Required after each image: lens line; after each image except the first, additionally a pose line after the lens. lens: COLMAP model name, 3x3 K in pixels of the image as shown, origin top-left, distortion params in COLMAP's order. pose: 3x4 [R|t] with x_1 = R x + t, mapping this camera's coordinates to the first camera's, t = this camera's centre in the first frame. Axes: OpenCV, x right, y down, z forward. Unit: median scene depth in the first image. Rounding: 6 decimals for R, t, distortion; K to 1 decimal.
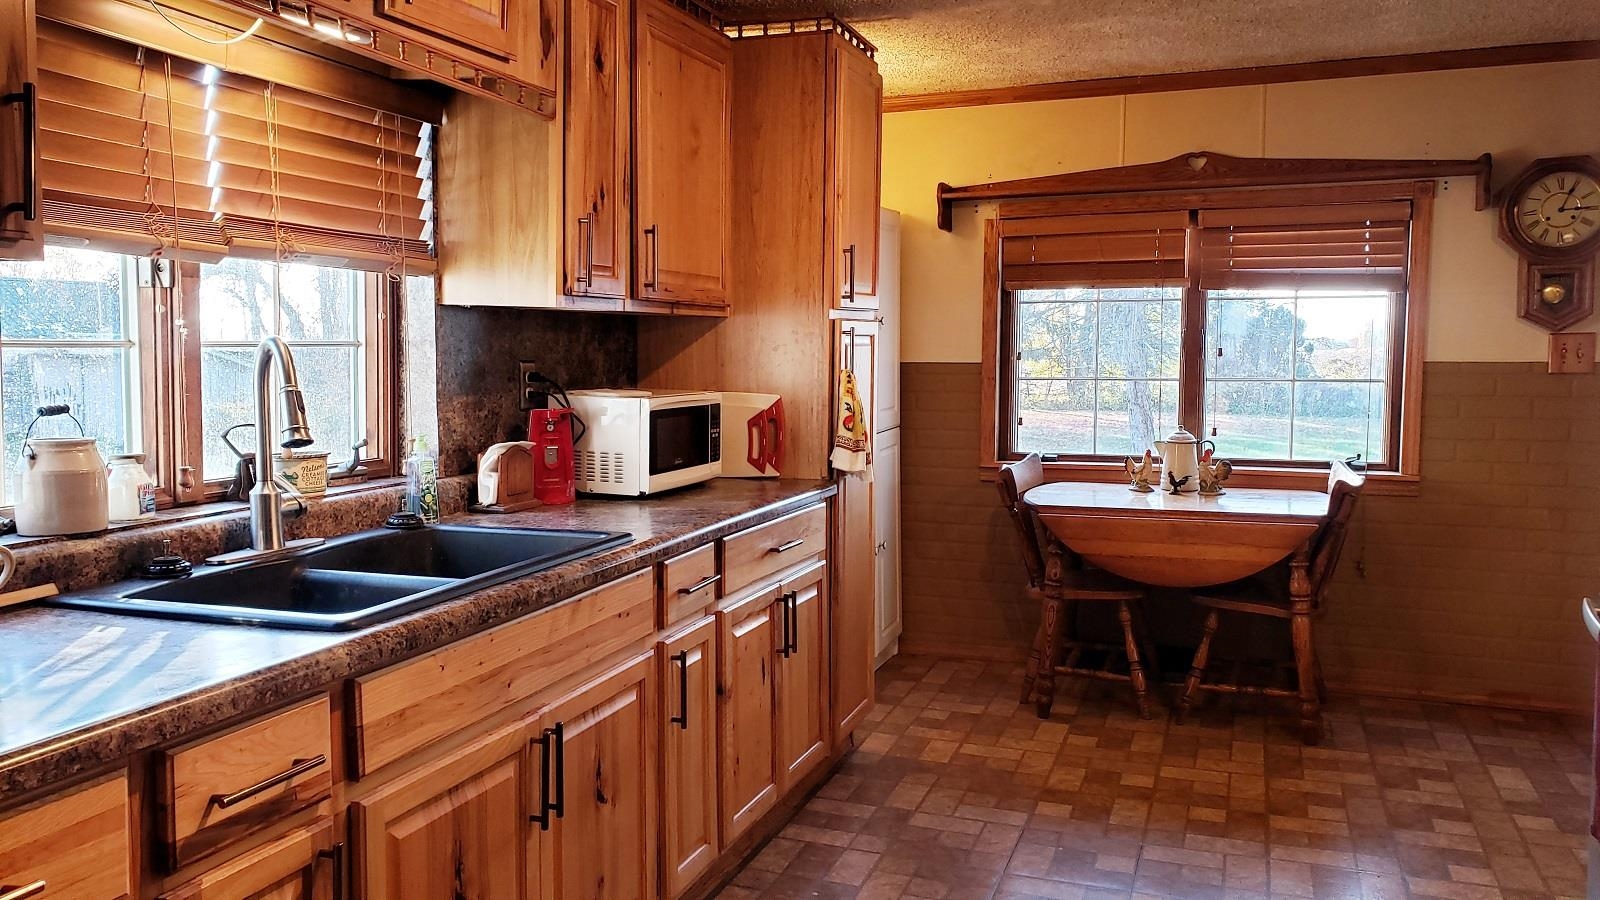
lens RADIAL K [[1222.4, 0, 798.9], [0, 1222.4, 417.2], [0, 0, 1]] dist [0.000123, -0.000111]
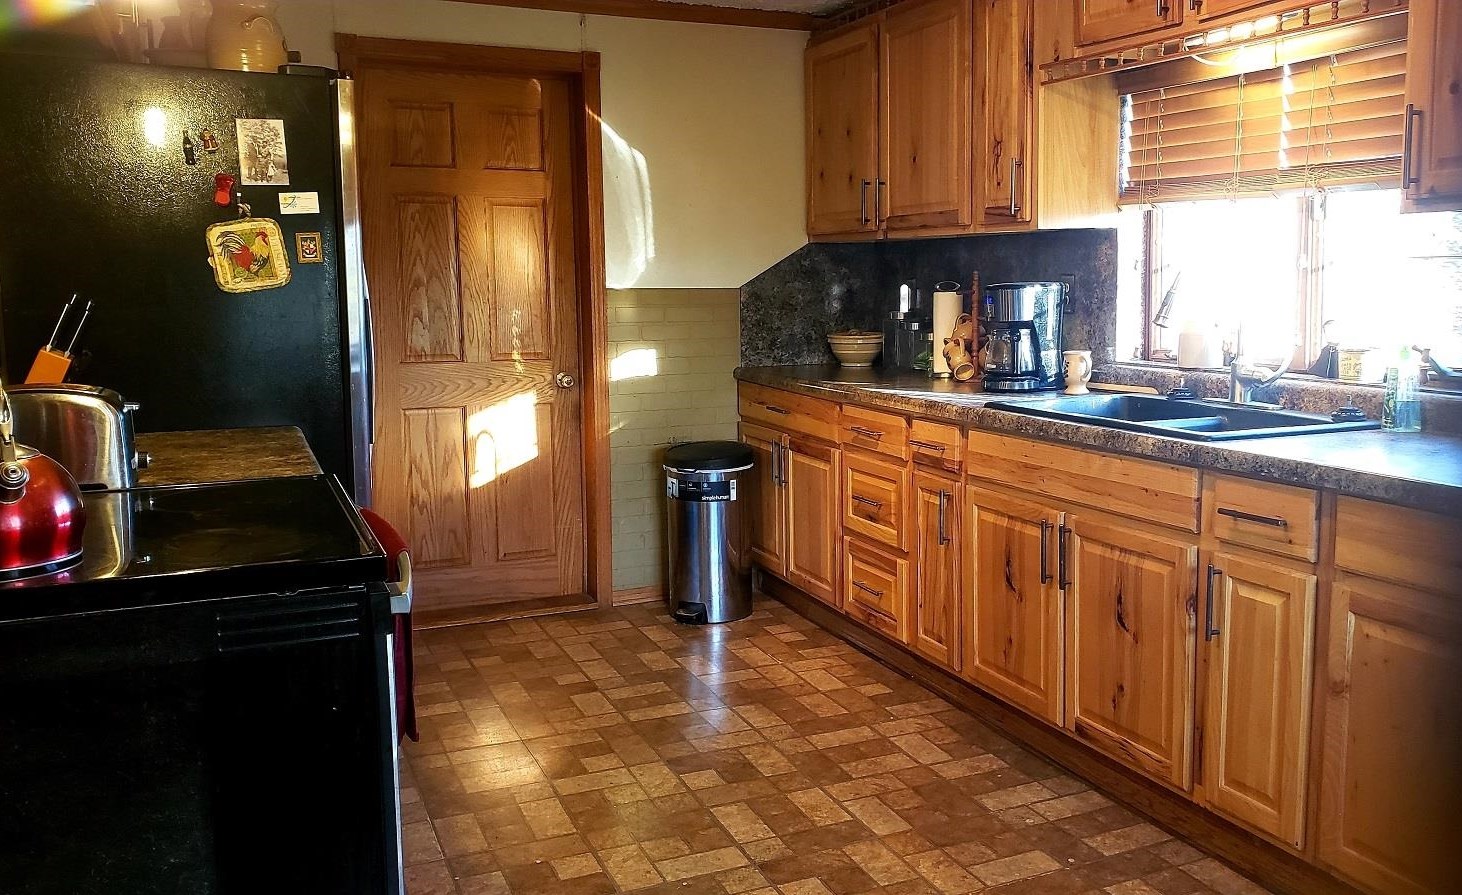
lens RADIAL K [[1258.0, 0, 731.0], [0, 1258.0, 447.5], [0, 0, 1]] dist [-0.006488, 0.006832]
pose [[-0.738883, 0.100906, -0.666235, 0.991027], [-0.026353, 0.983640, 0.178205, -0.088707], [0.673318, 0.149230, -0.724136, 1.647267]]
